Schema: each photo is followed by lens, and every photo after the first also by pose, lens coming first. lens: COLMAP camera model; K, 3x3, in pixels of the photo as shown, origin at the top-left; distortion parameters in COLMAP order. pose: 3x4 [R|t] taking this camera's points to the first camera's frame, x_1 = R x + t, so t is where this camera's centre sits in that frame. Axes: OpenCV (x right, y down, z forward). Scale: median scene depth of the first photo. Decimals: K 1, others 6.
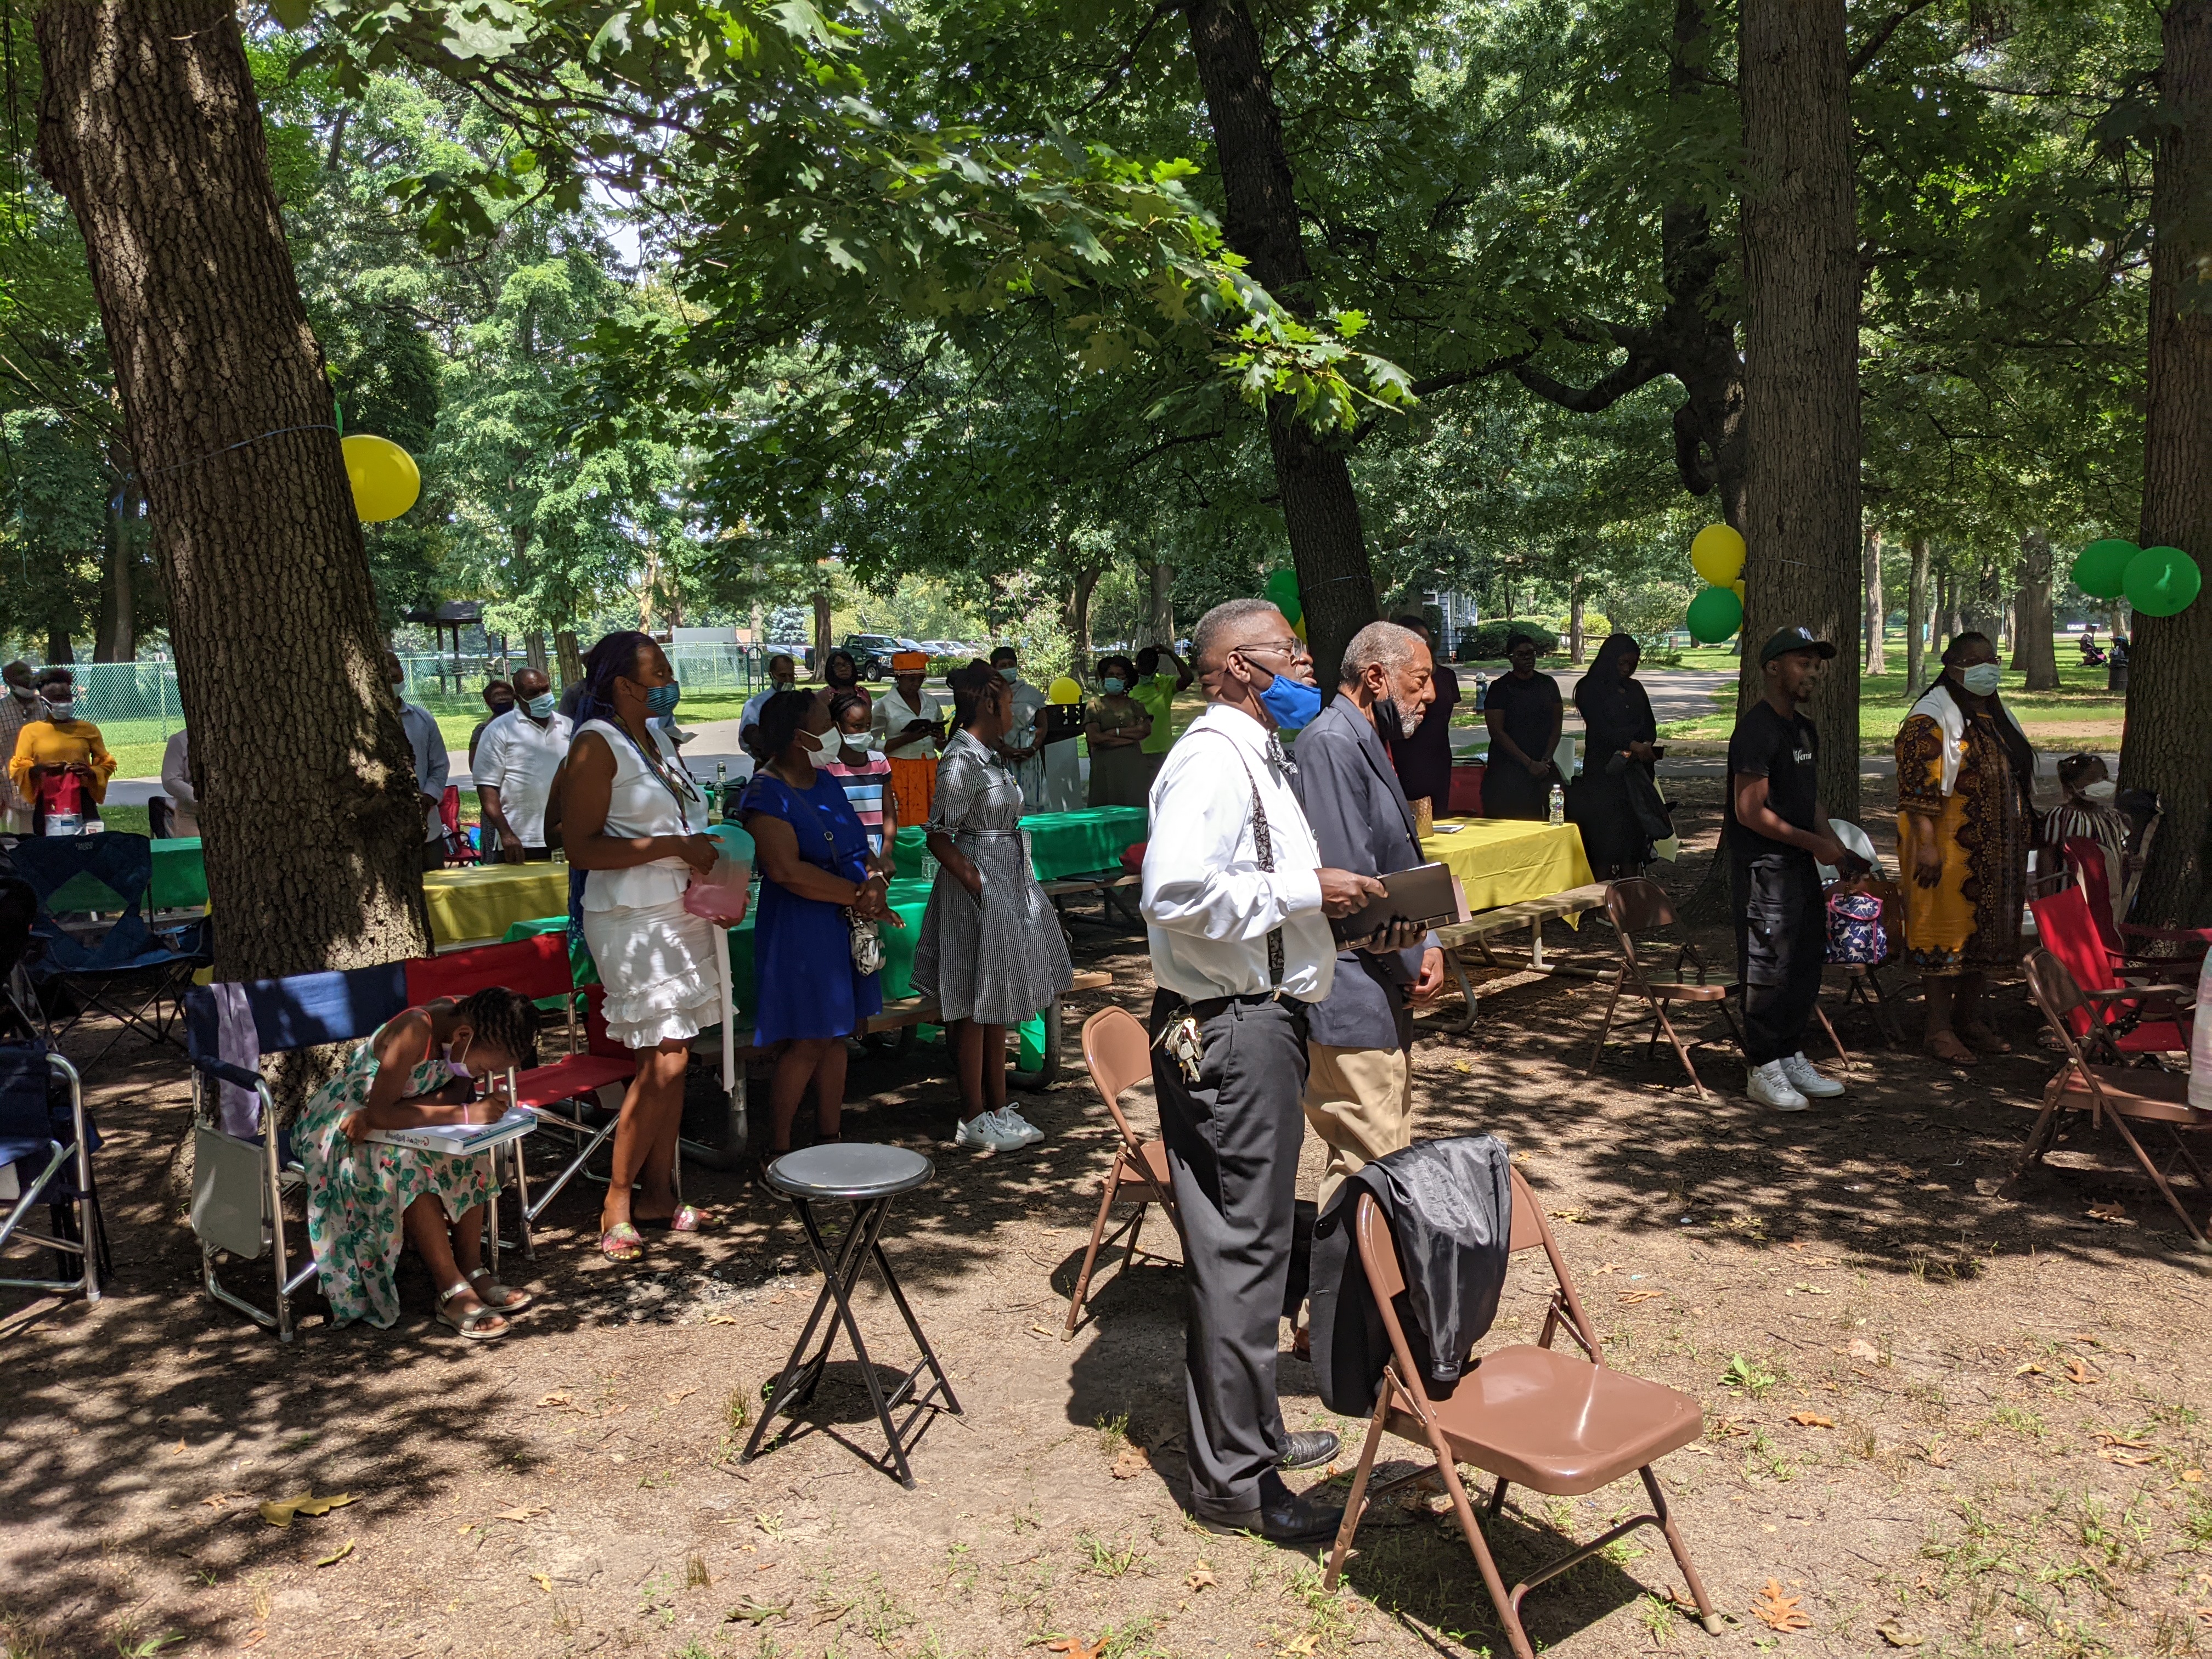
lens RADIAL K [[1770.1, 0, 1098.8], [0, 1770.1, 840.7], [0, 0, 1]] dist [0.057167, -0.071143]
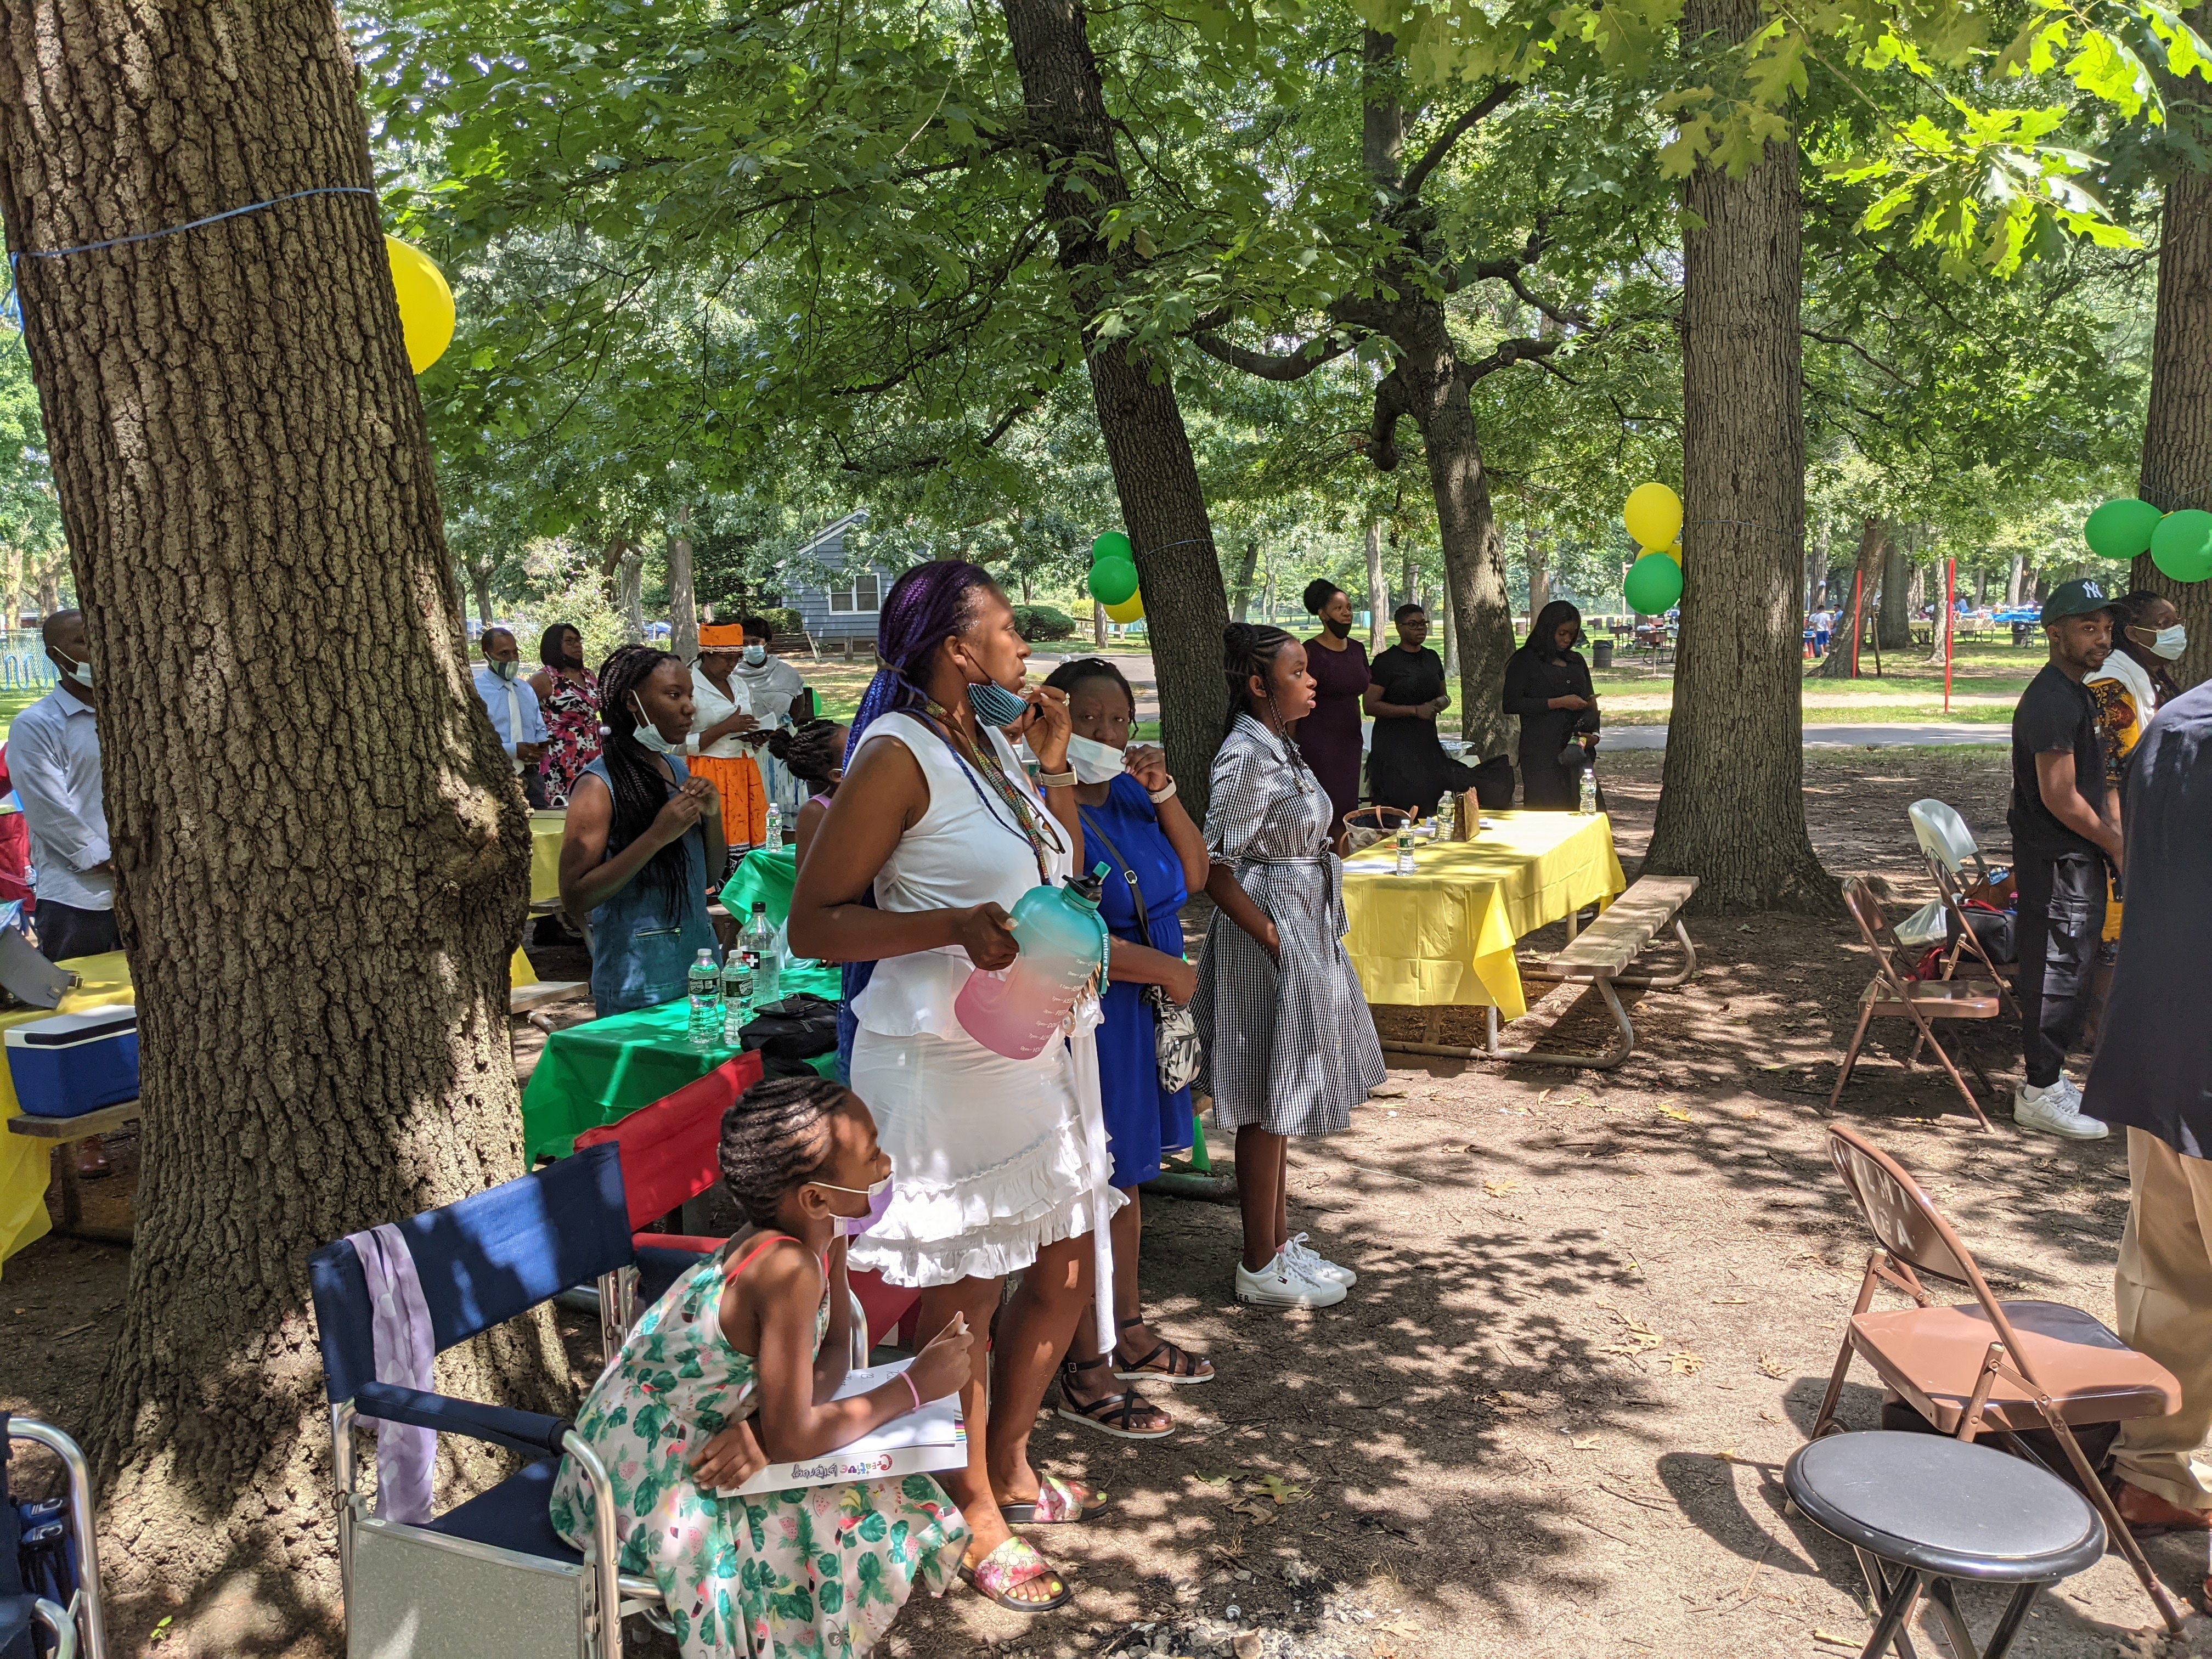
lens RADIAL K [[1770.1, 0, 1127.2], [0, 1770.1, 825.5], [0, 0, 1]] dist [0.057167, -0.071143]
pose [[0.945799, -0.038016, 0.322520, -0.396152], [0.037981, 0.999258, 0.006402, -0.028624], [-0.322524, 0.006195, 0.946541, 0.391655]]
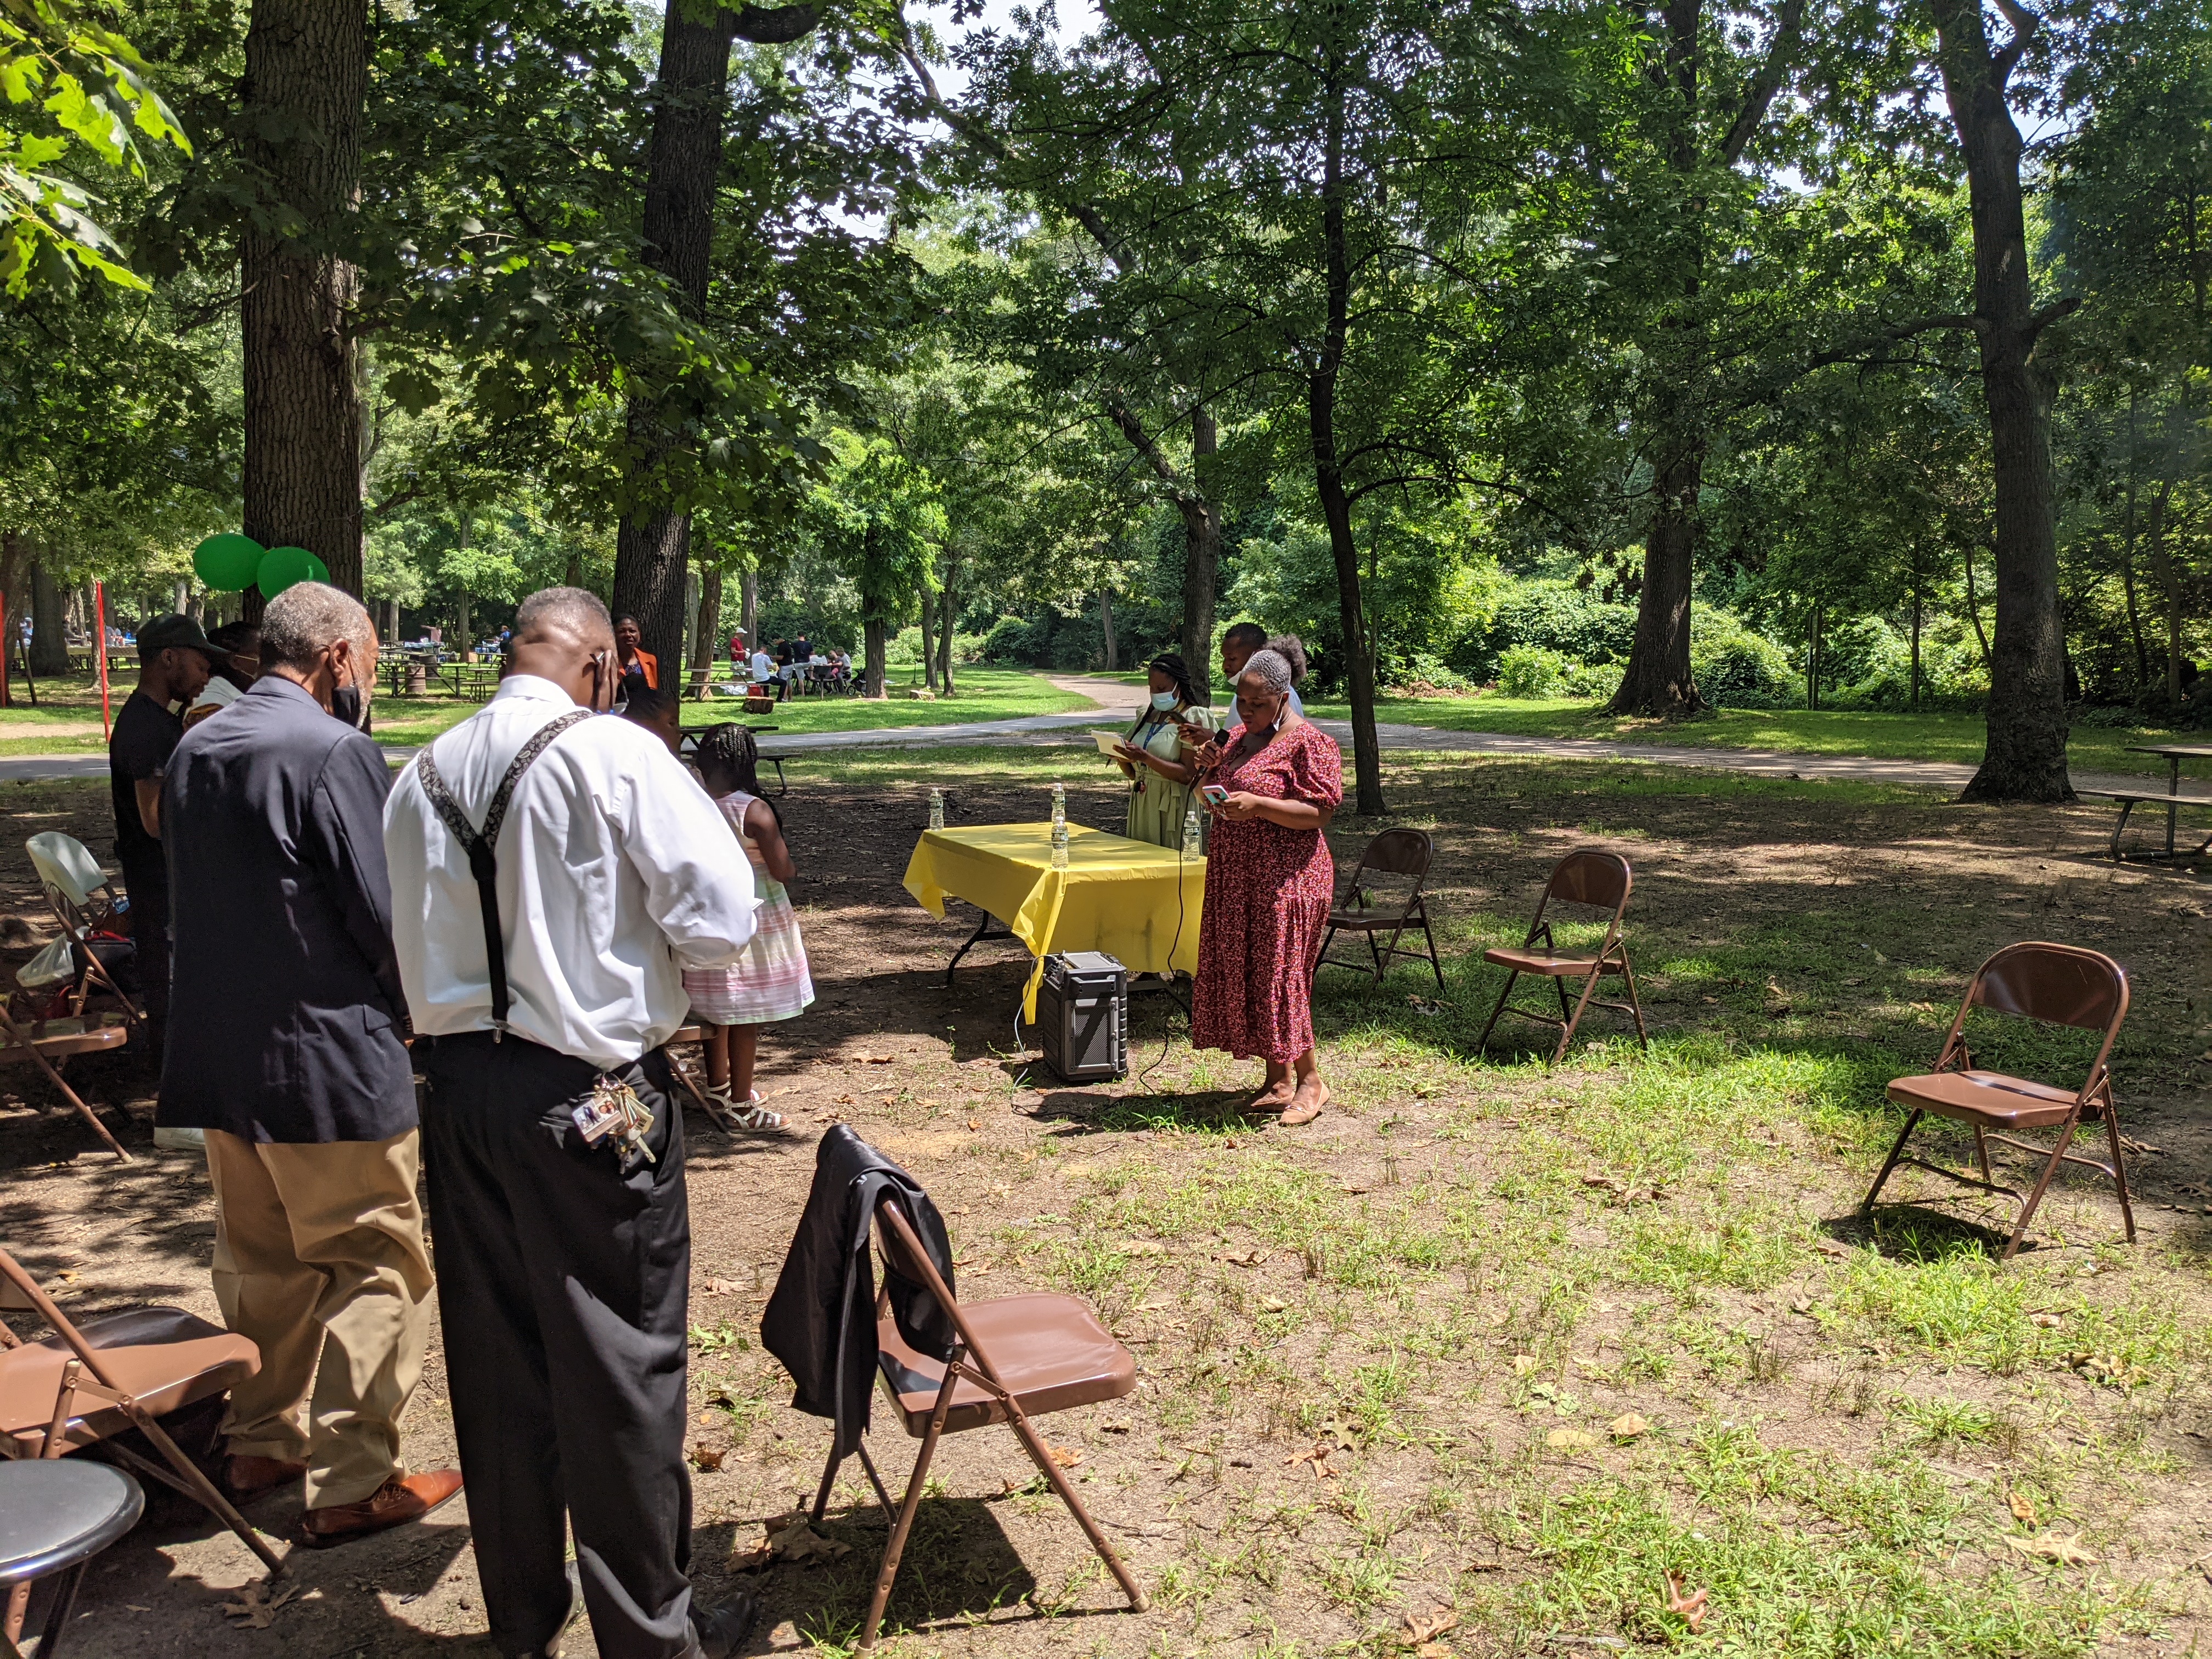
lens RADIAL K [[1770.1, 0, 1113.3], [0, 1770.1, 861.0], [0, 0, 1]] dist [0.057167, -0.071143]
pose [[0.298207, -0.095479, 0.949714, -0.390996], [0.086443, 0.993597, 0.072748, -0.023647], [-0.950579, 0.060402, 0.304551, 0.342623]]
